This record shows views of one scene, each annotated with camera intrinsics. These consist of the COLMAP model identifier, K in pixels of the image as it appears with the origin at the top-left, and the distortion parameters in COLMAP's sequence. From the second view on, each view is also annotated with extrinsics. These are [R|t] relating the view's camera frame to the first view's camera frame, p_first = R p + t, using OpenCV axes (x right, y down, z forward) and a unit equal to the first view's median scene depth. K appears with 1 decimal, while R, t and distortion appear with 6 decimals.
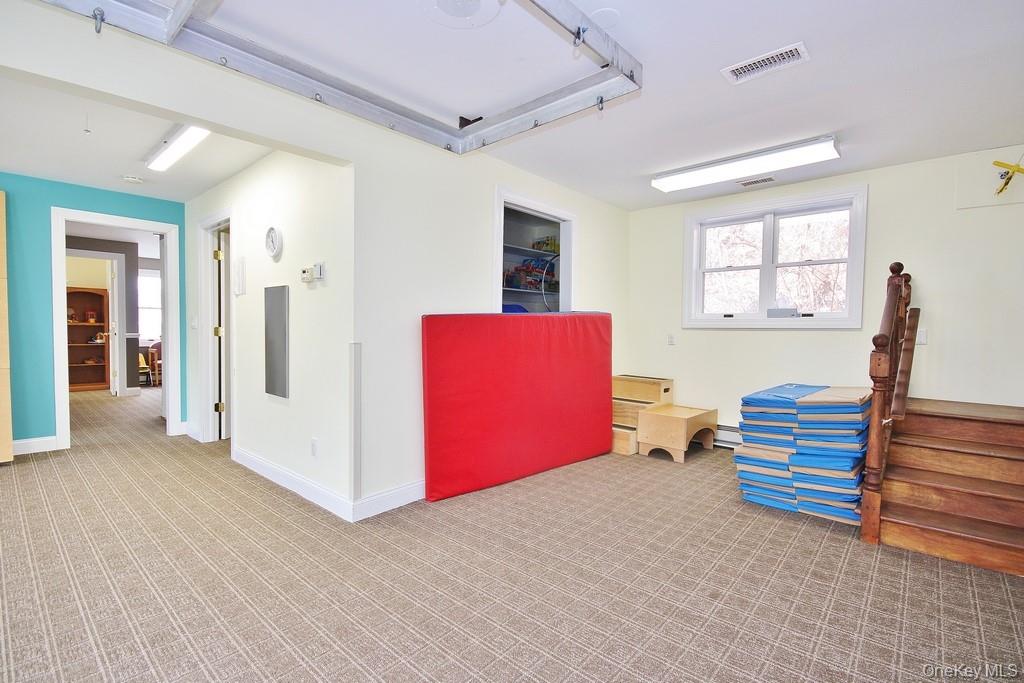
lens RADIAL K [[472.6, 0, 501.6], [0, 472.6, 340.8], [0, 0, 1]] dist [-0.005905, -0.000632]
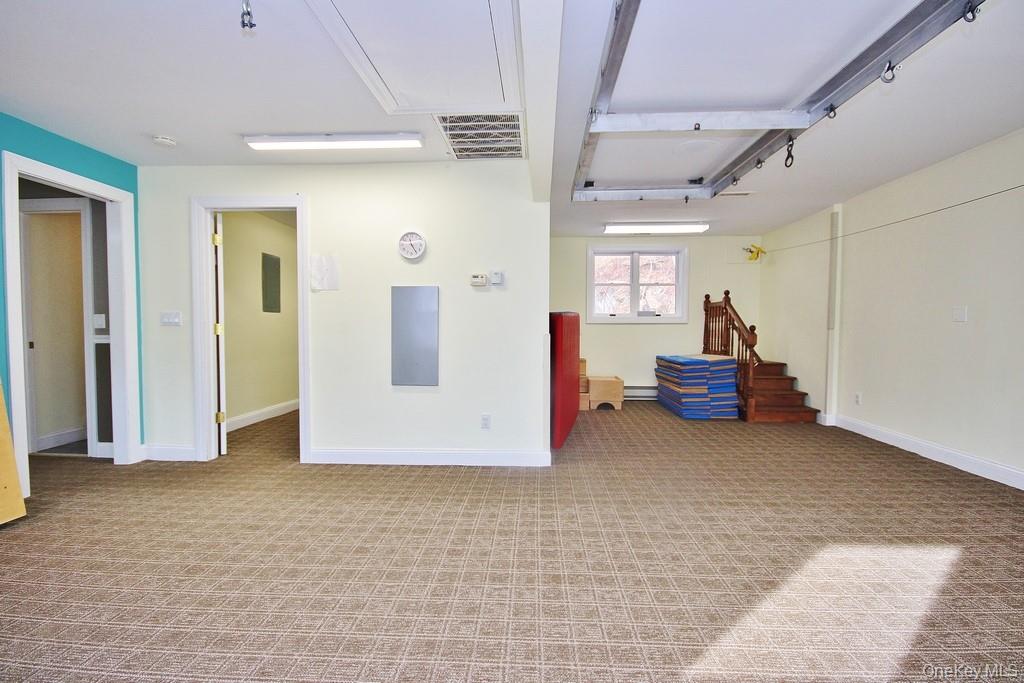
lens RADIAL K [[472.6, 0, 518.3], [0, 472.6, 339.0], [0, 0, 1]] dist [-0.005905, -0.000632]
pose [[0.778236, -0.024288, 0.627502, -0.854056], [0.021990, 0.999693, 0.011421, 0.000496], [-0.627587, 0.004910, 0.778531, -0.006673]]
